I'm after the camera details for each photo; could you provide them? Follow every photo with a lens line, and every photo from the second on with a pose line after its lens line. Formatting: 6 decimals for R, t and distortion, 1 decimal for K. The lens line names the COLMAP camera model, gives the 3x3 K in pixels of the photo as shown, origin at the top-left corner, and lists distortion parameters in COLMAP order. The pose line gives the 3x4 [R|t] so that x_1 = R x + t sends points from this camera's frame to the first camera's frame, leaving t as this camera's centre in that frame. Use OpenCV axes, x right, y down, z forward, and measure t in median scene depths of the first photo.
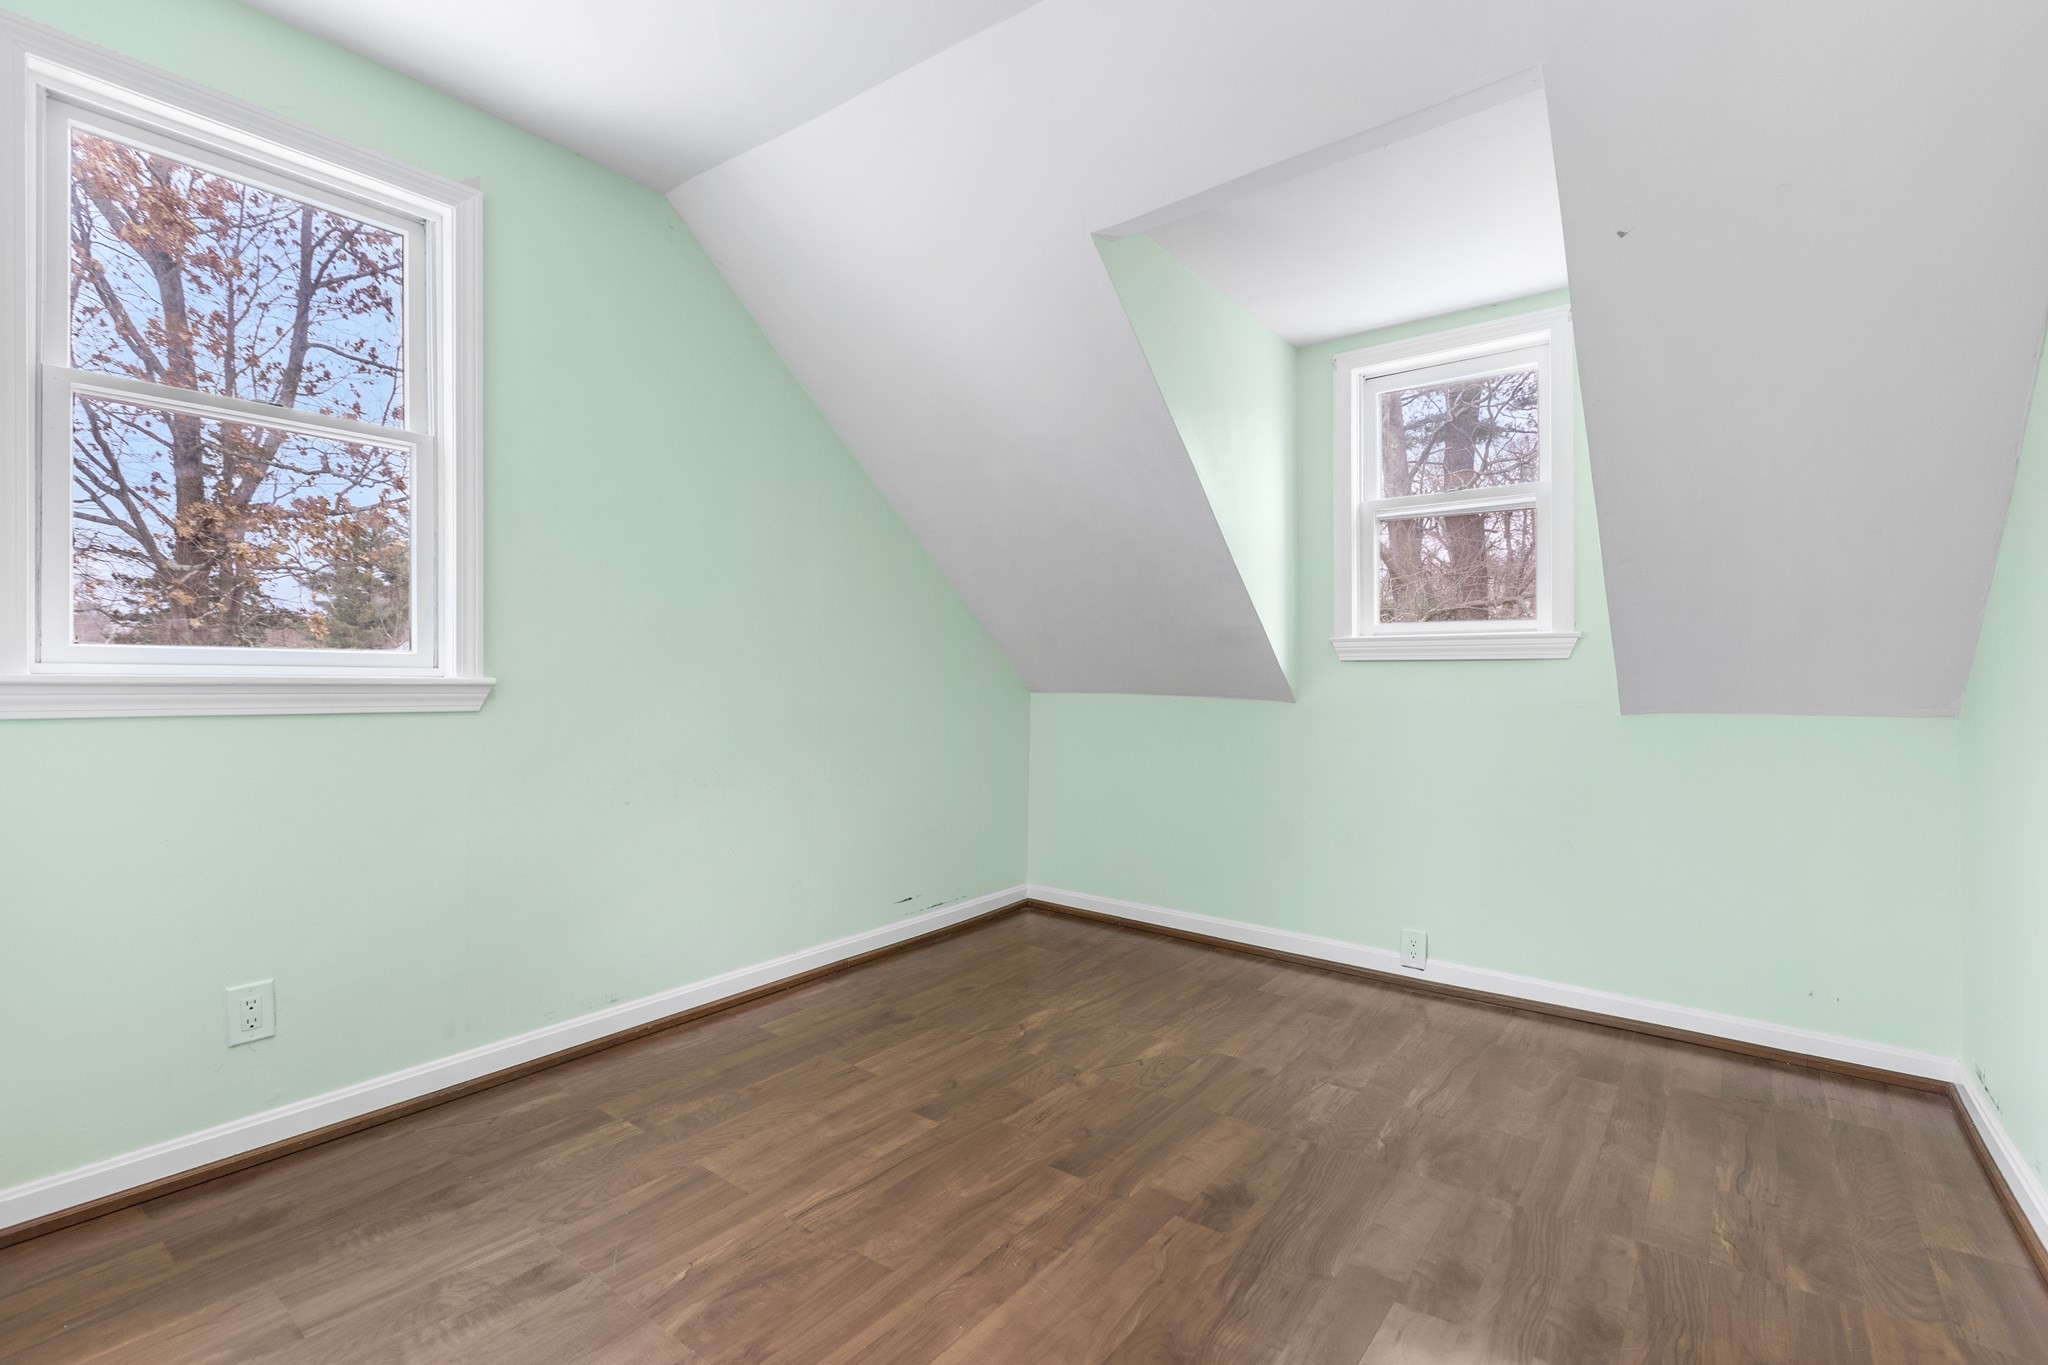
lens RADIAL K [[929.1, 0, 1020.2], [0, 929.1, 694.4], [0, 0, 1]] dist [-0.000238, 0.000355]
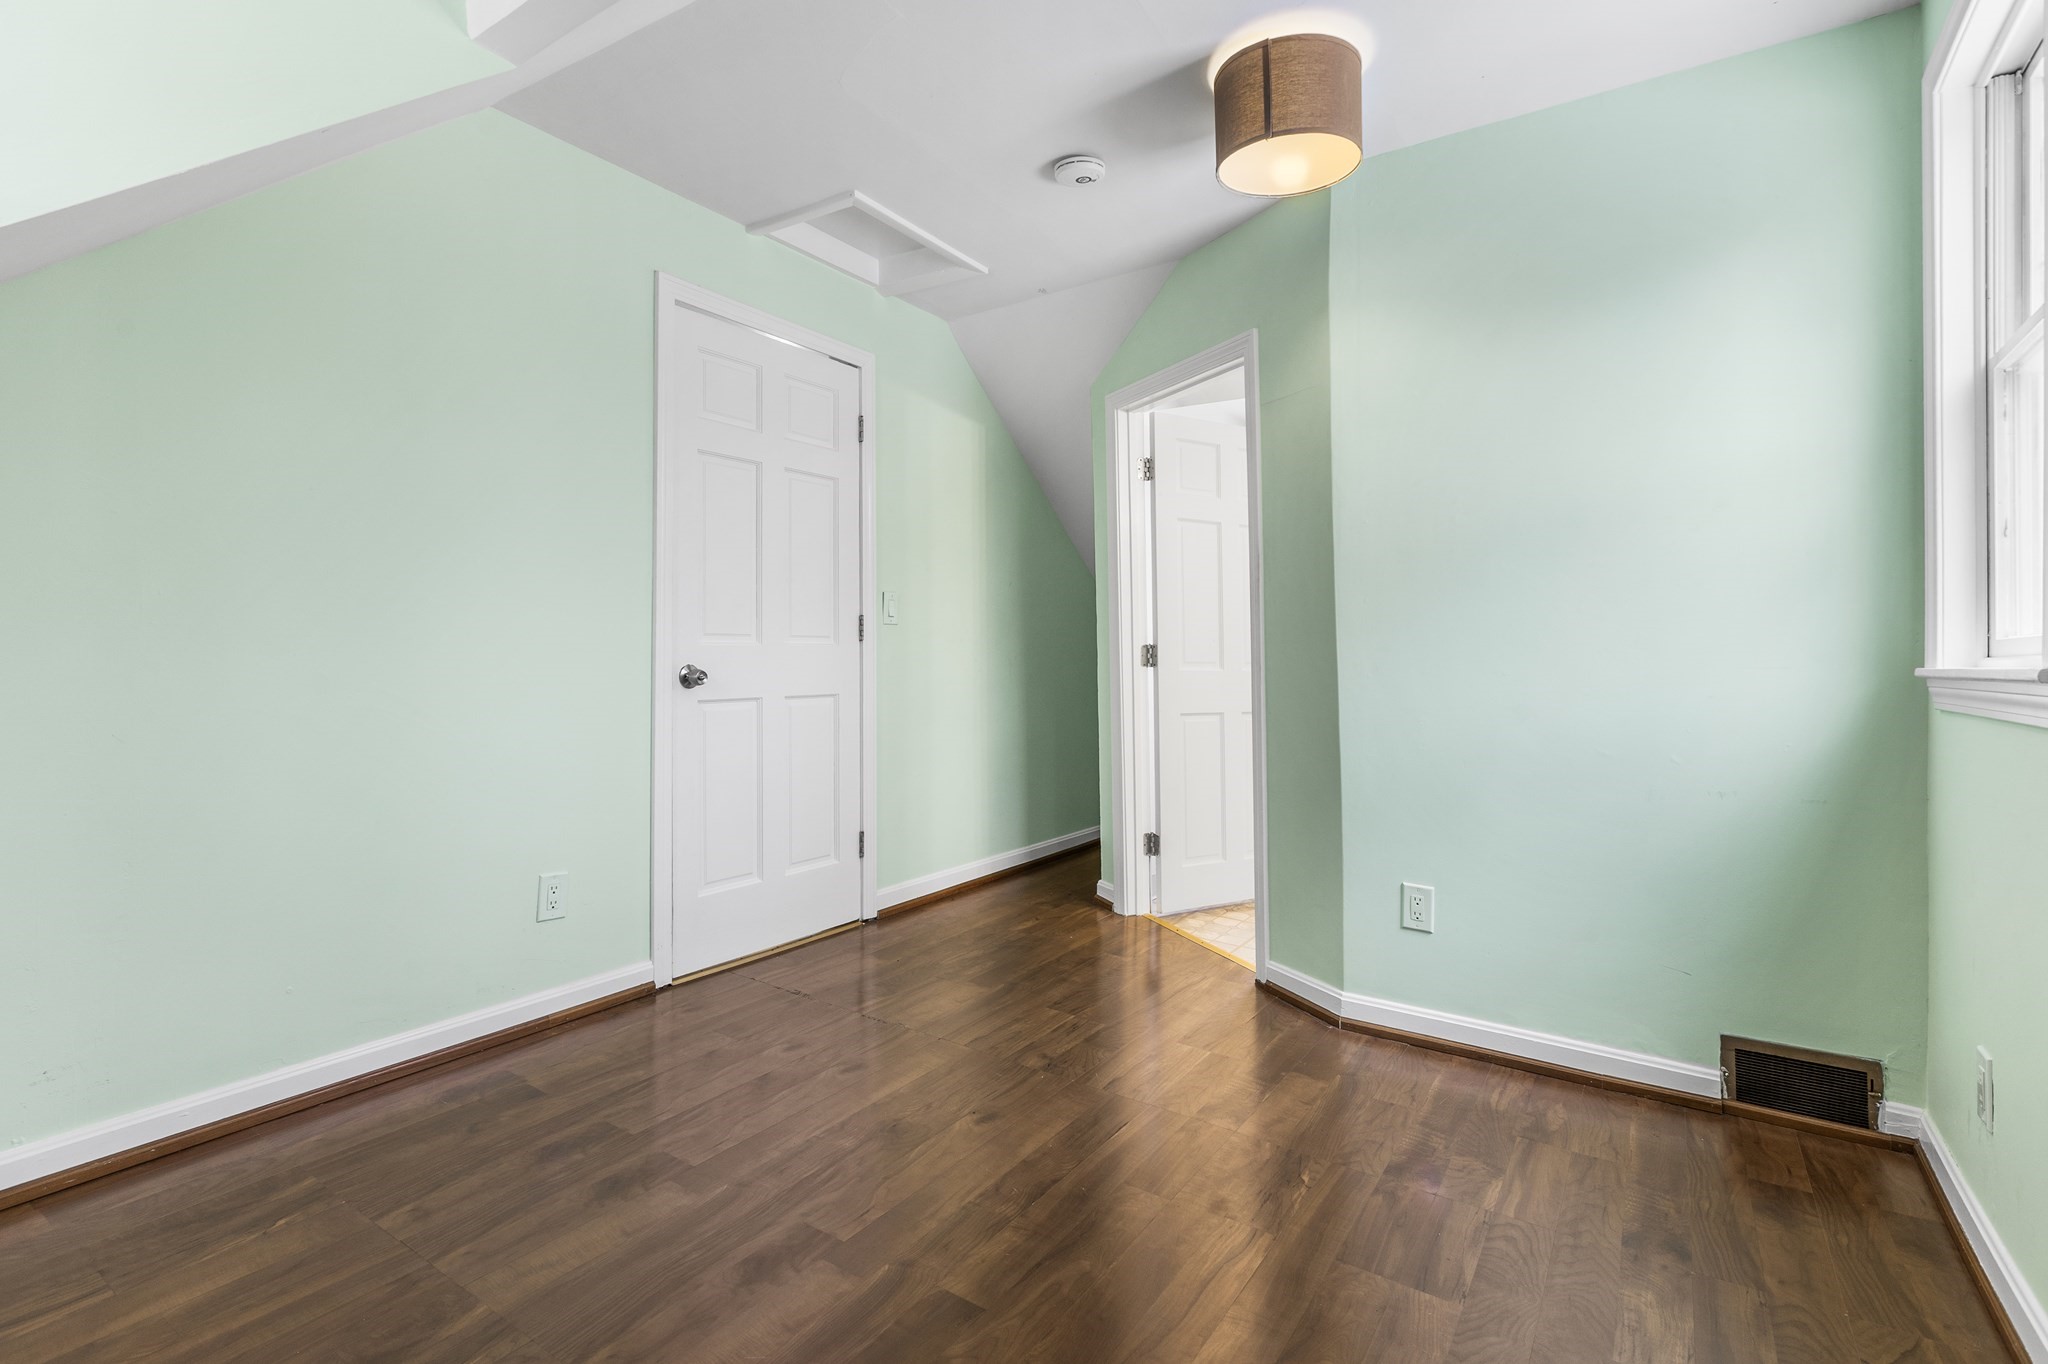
lens RADIAL K [[951.7, 0, 1027.7], [0, 951.7, 656.5], [0, 0, 1]] dist [0.017153, 0.000461]
pose [[-0.996092, -0.020297, -0.085958, 0.073410], [-0.021111, 0.999740, 0.008574, -0.017354], [0.085762, 0.010355, -0.996262, 1.746604]]
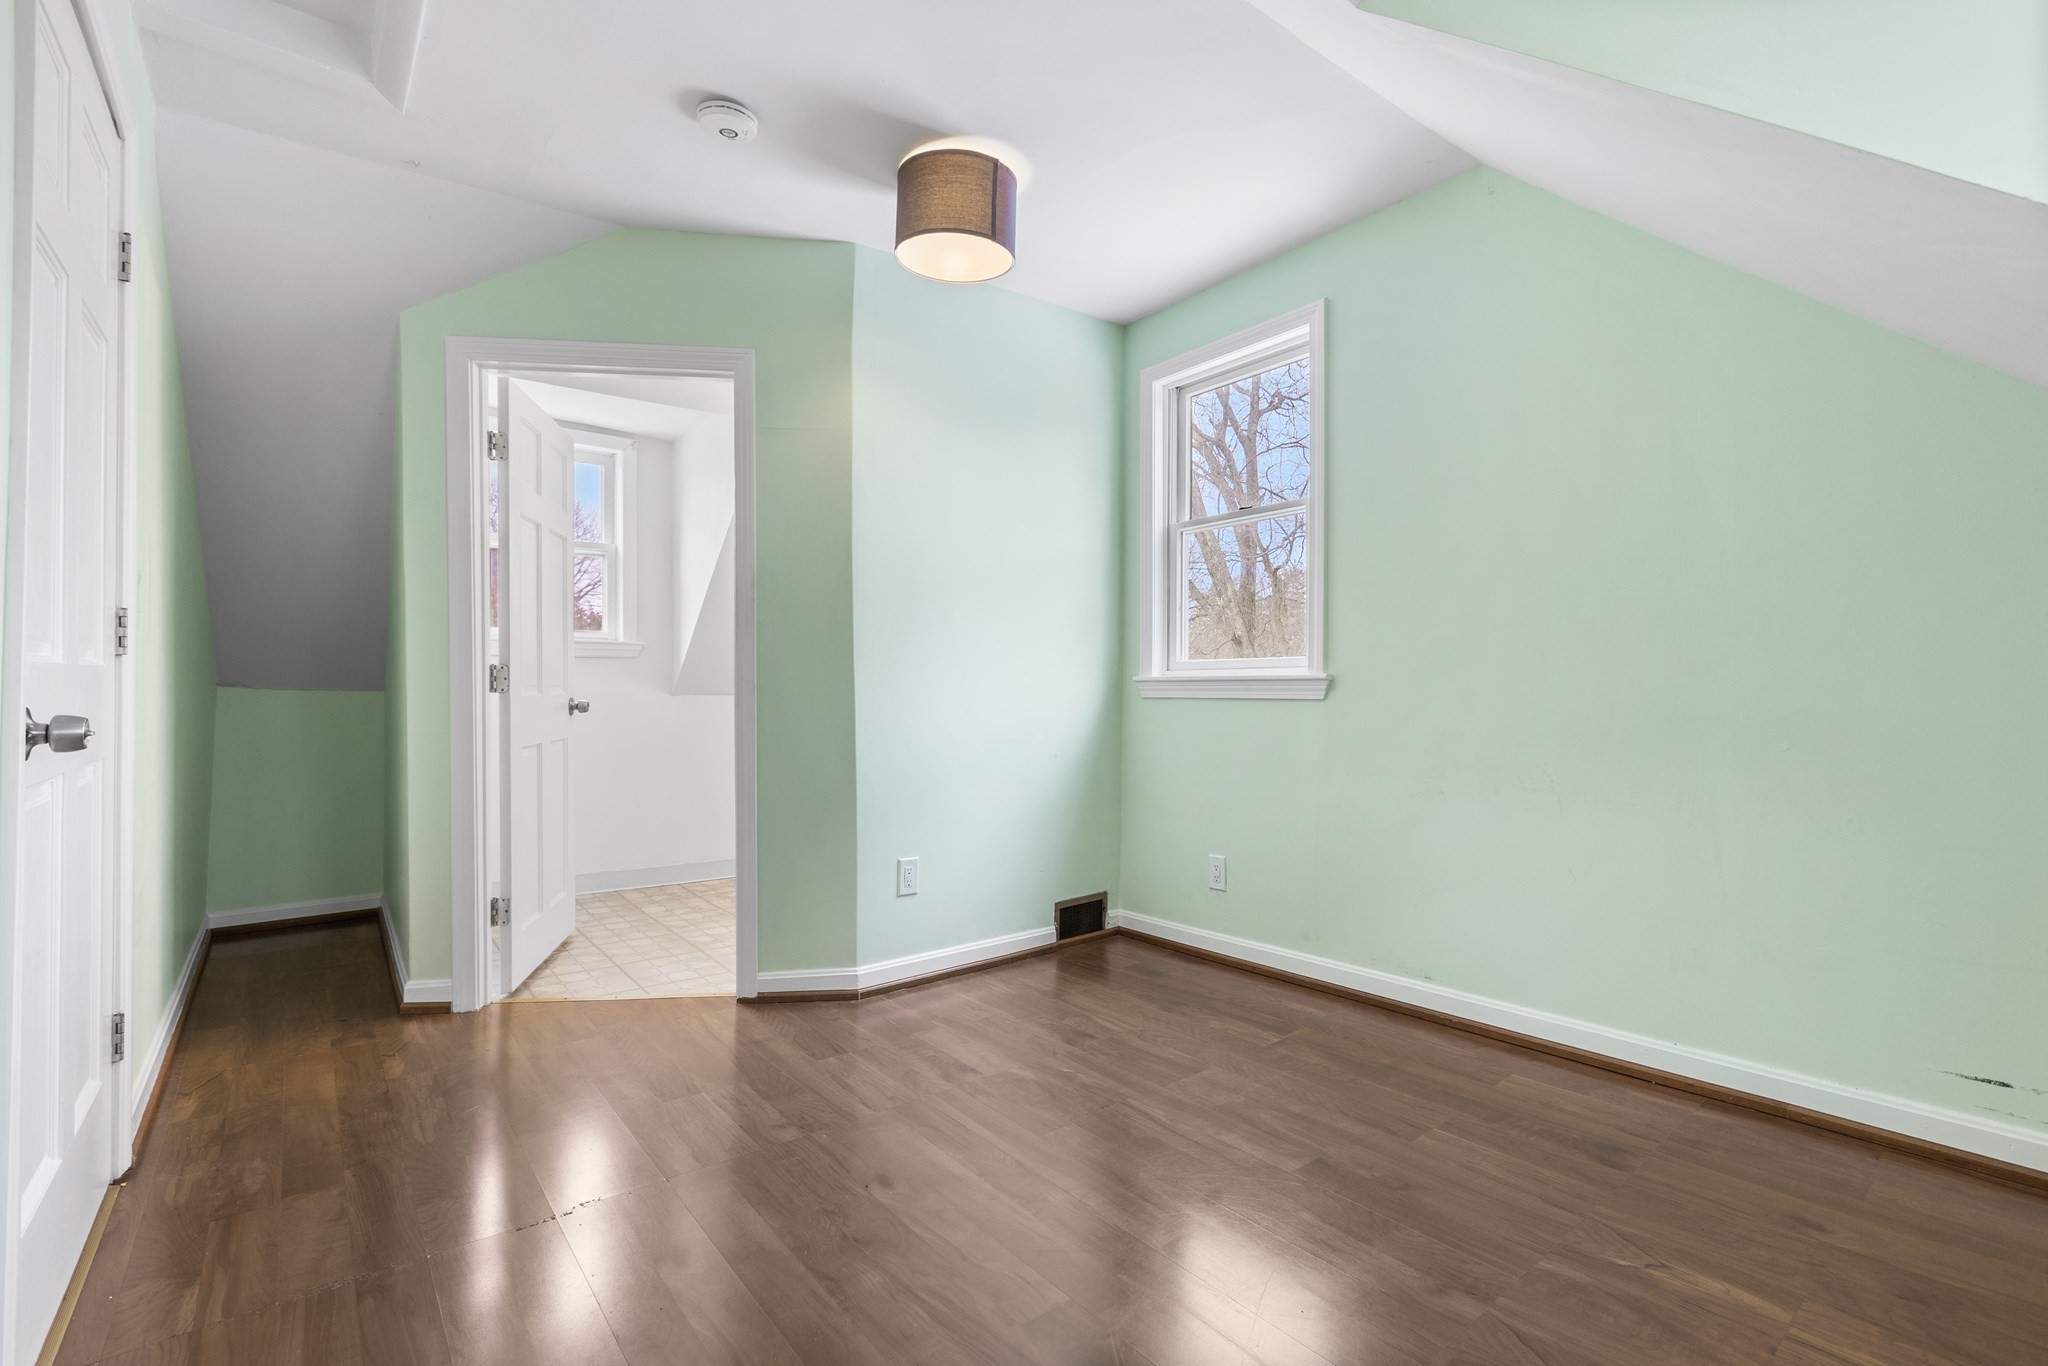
lens RADIAL K [[929.1, 0, 1020.2], [0, 929.1, 694.9], [0, 0, 1]] dist [-0.000238, 0.000355]
pose [[-0.241217, 0.008421, -0.970435, 0.906587], [-0.004335, 0.999943, 0.009754, 0.001517], [0.970461, 0.006560, -0.241167, 1.051548]]
